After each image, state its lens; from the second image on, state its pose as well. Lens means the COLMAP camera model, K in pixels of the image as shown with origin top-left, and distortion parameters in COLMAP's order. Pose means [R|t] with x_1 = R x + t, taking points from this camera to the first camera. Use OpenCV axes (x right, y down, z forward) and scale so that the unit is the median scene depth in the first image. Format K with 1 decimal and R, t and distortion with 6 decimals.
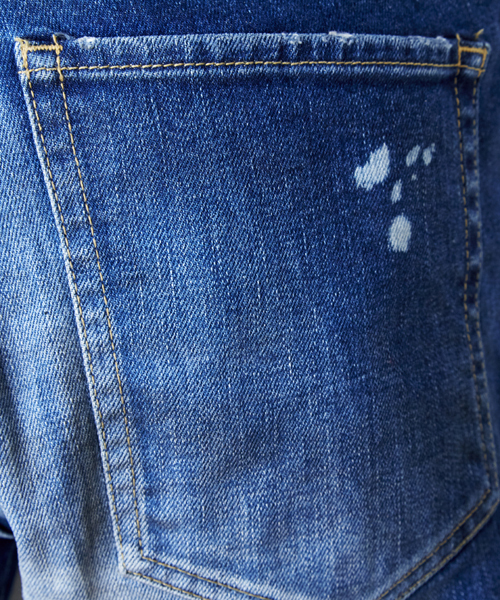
lens RADIAL K [[2016.5, 0, 249.8], [0, 2016.5, 299.6], [0, 0, 1]] dist [-0.219640, 0.000000]
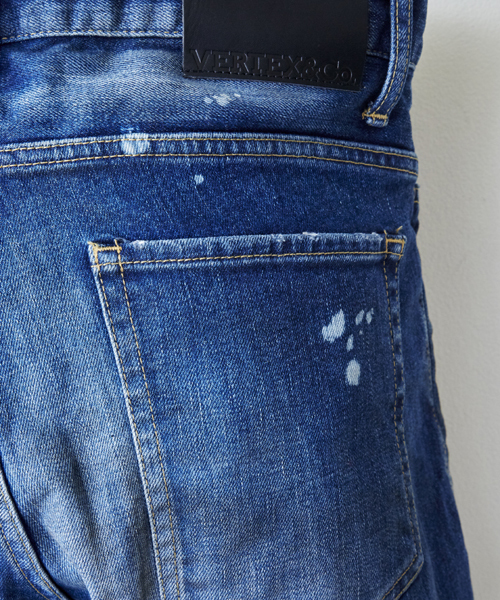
lens RADIAL K [[1818.0, 0, 251.6], [0, 1818.0, 301.9], [0, 0, 1]] dist [-0.133842, 0.000000]
pose [[0.994682, -0.025978, 0.099661, -0.126847], [0.033574, 0.996594, -0.075320, 0.011909], [-0.097365, 0.078265, 0.992167, -0.274248]]
